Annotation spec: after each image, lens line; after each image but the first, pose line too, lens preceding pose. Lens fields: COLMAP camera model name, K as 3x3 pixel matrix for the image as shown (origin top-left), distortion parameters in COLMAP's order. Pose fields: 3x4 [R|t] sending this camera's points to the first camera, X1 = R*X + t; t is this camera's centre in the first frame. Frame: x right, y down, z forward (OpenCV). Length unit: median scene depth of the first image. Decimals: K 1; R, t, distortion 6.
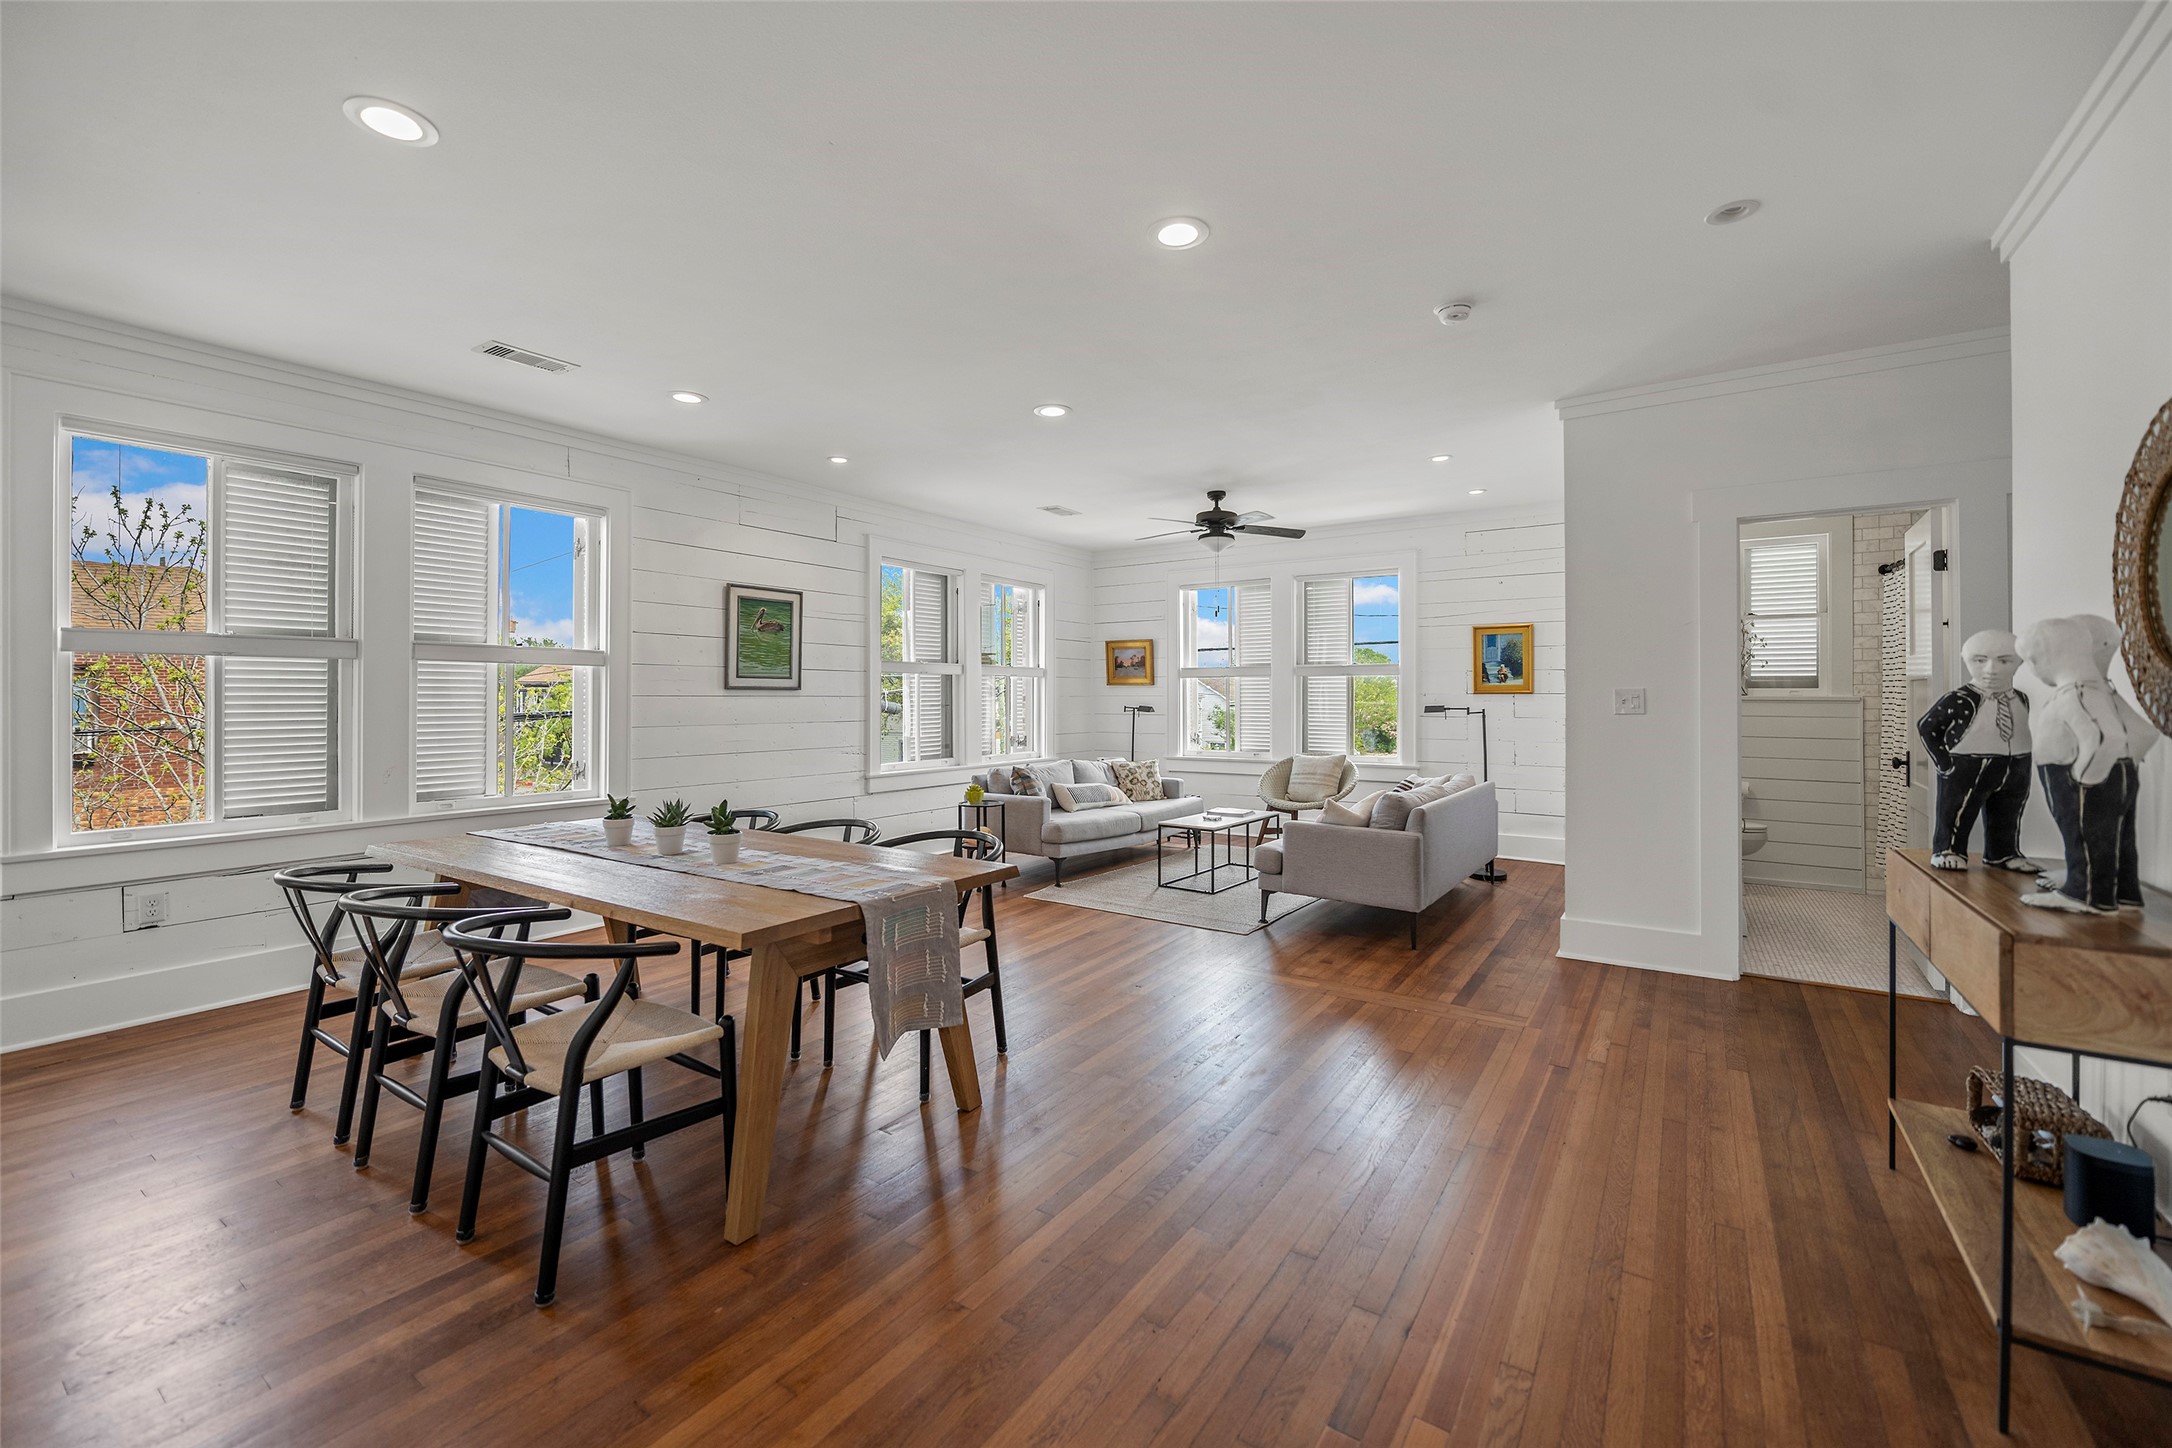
lens RADIAL K [[882.1, 0, 1078.3], [0, 882.1, 685.1], [0, 0, 1]] dist [-0.011391, 0.000485]
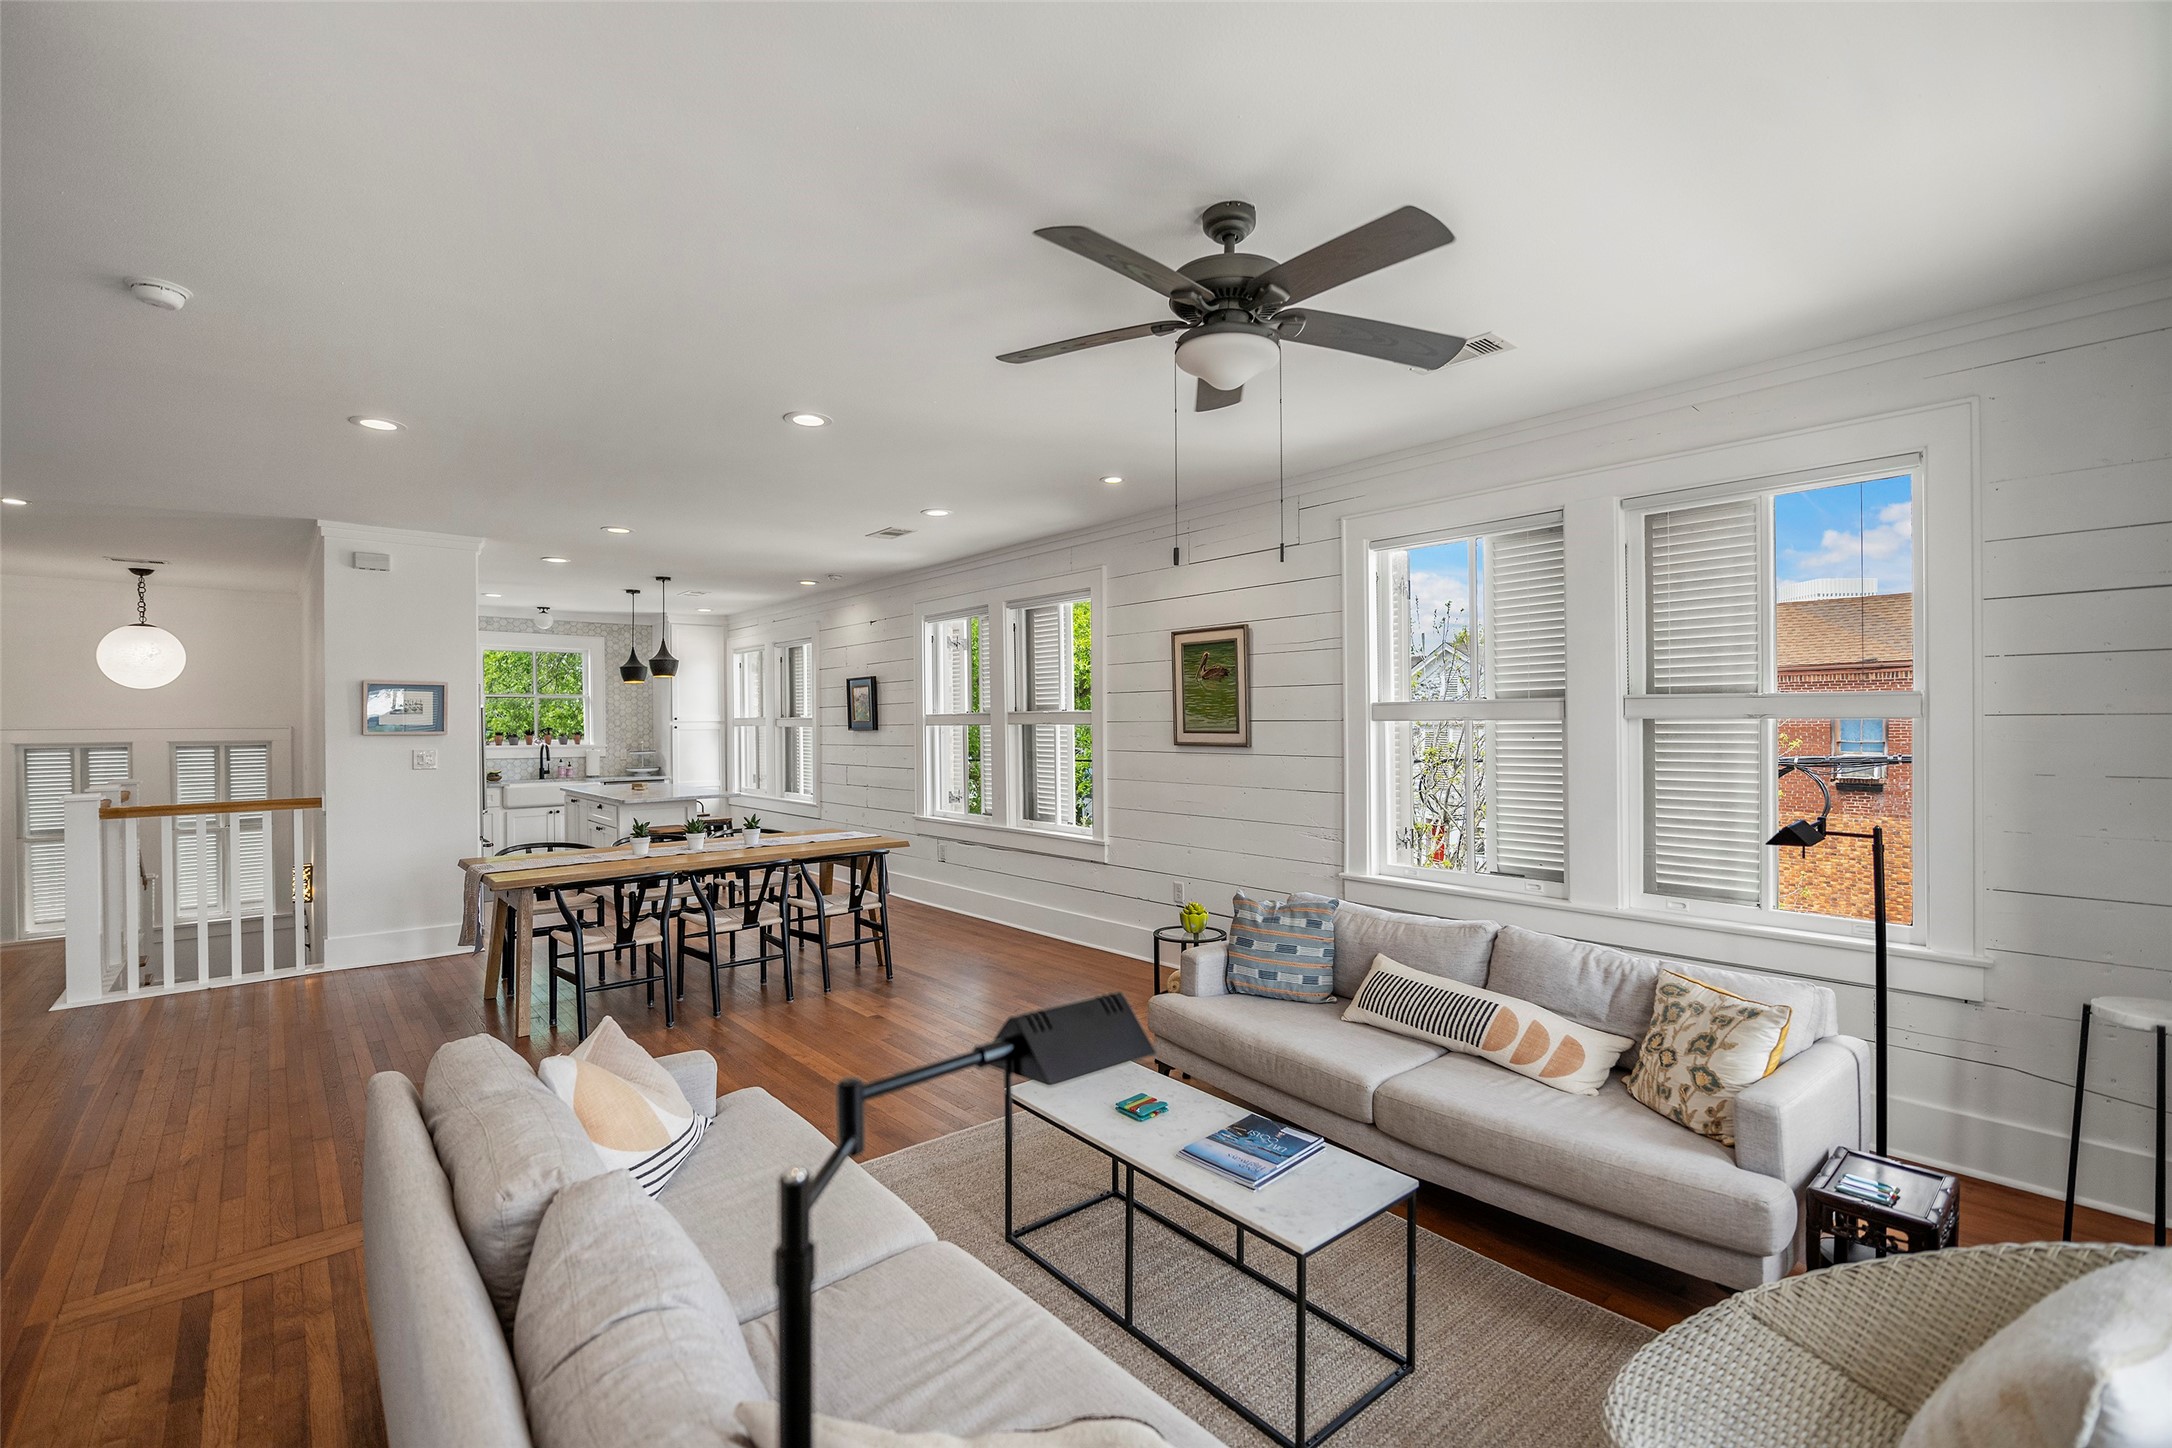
lens RADIAL K [[948.9, 0, 1087.1], [0, 948.9, 723.7], [0, 0, 1]] dist [-0.010730, 0.000702]
pose [[-0.246841, 0.003245, -0.969050, 0.558882], [0.021633, 0.999764, -0.002163, -0.017314], [0.968814, -0.021497, -0.246853, 1.082975]]
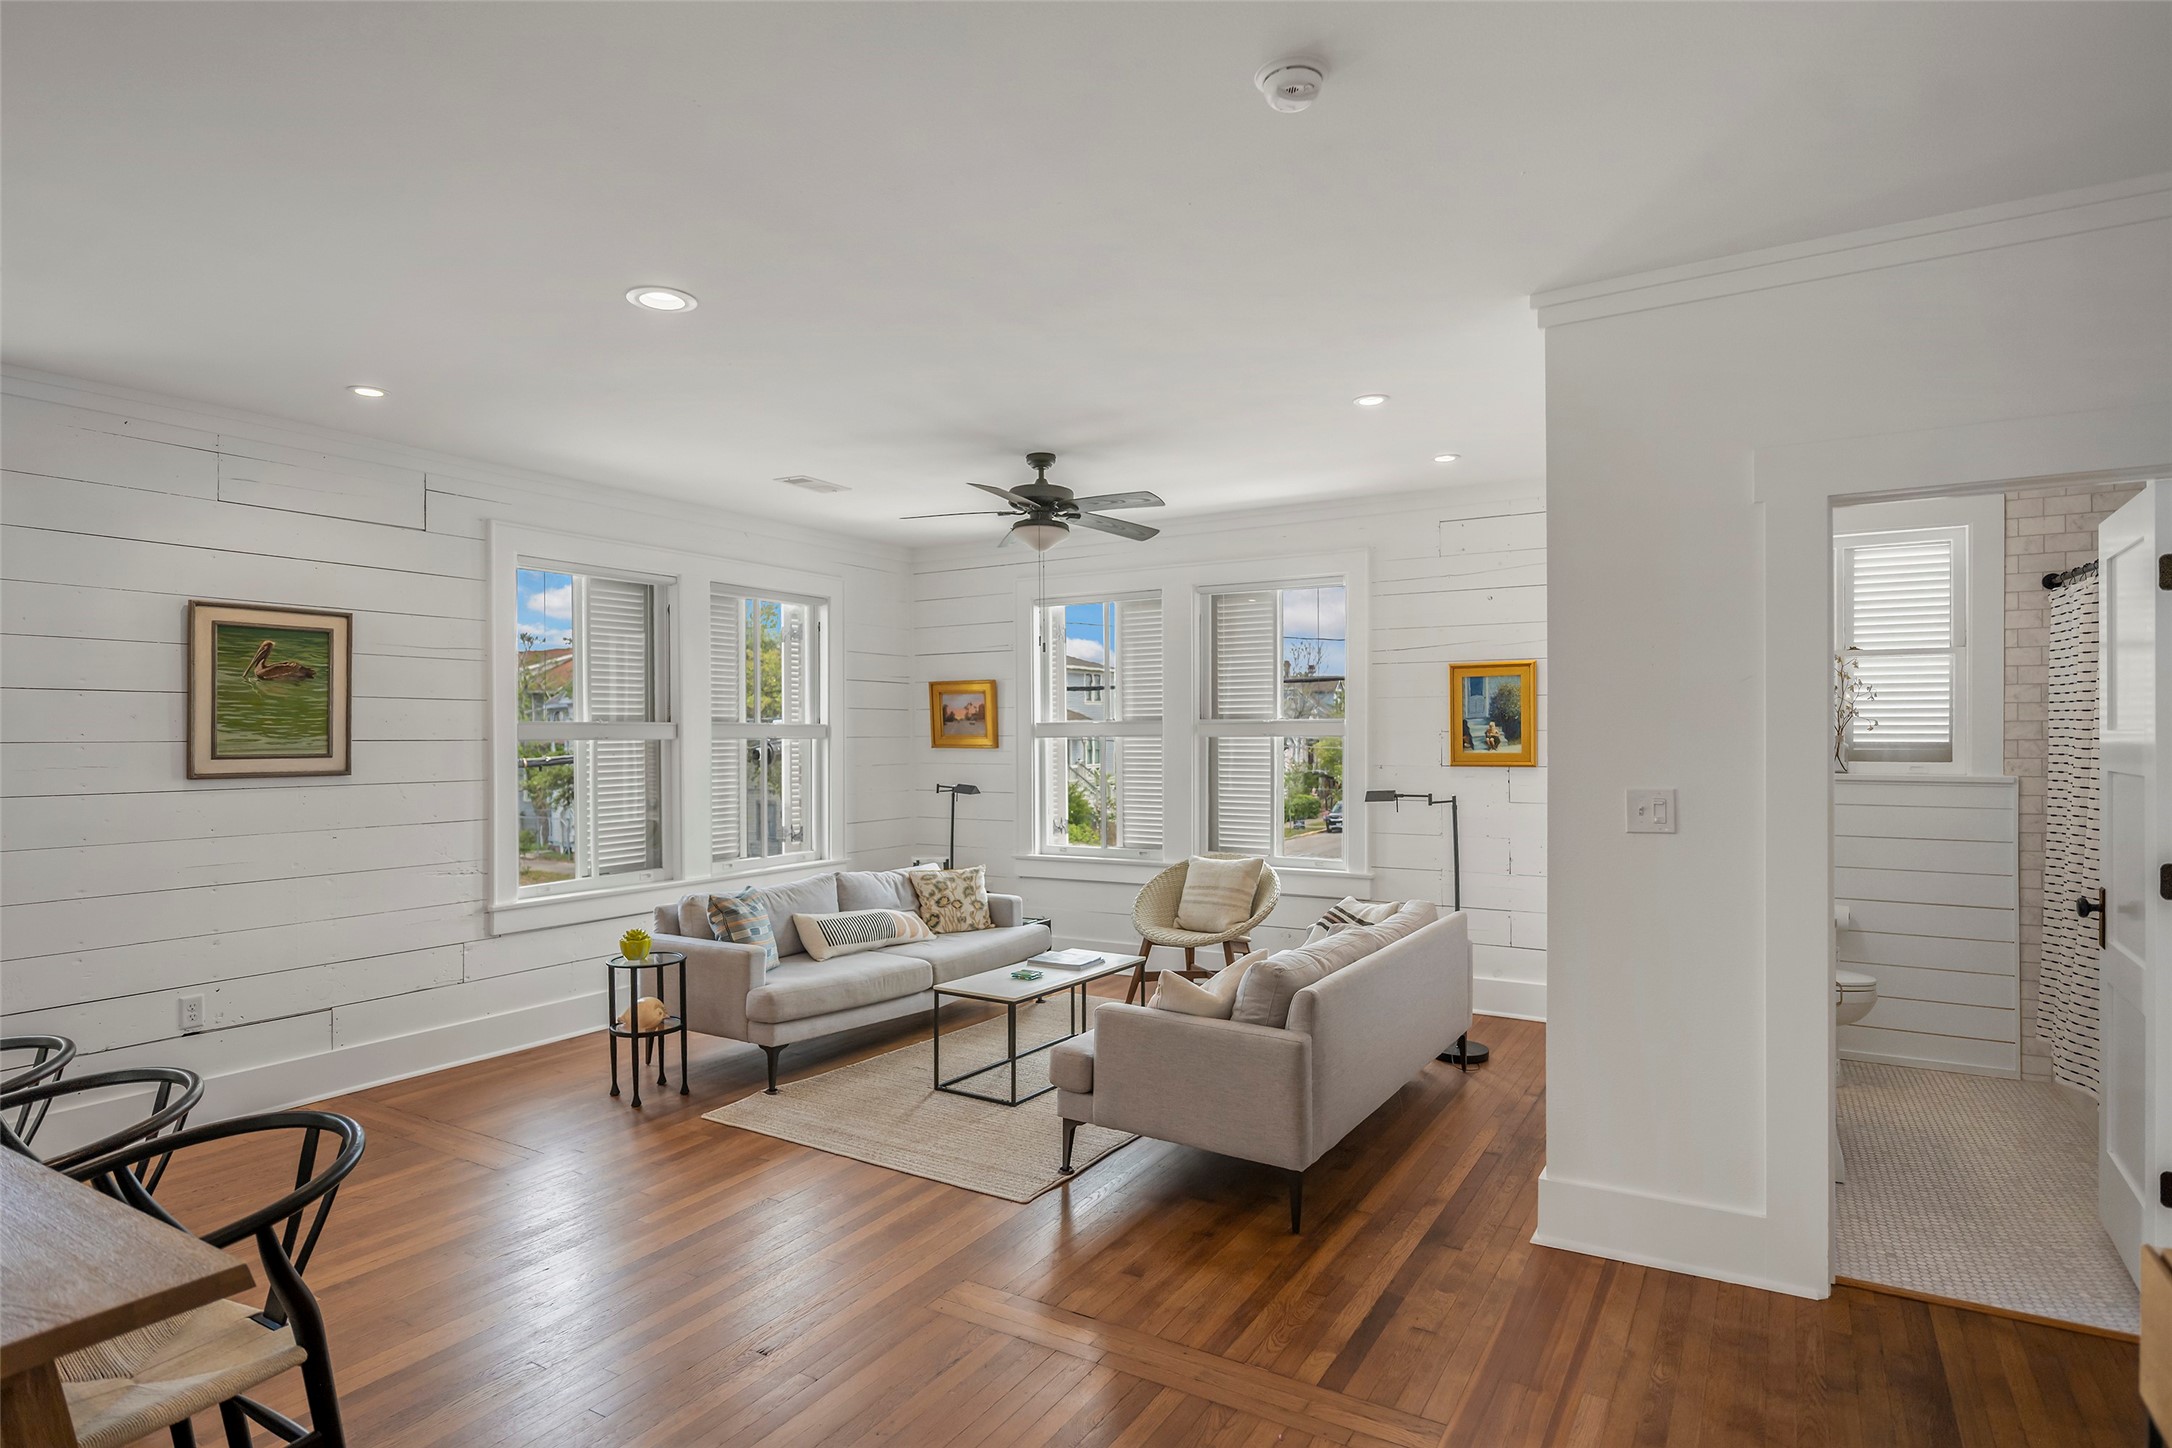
lens RADIAL K [[1143.9, 0, 1088.8], [0, 1143.9, 732.5], [0, 0, 1]] dist [-0.009939, -0.000240]
pose [[0.998117, -0.005364, 0.061100, 0.146957], [0.004728, 0.999933, 0.010549, -0.030070], [-0.061153, -0.010240, 0.998076, 0.187595]]
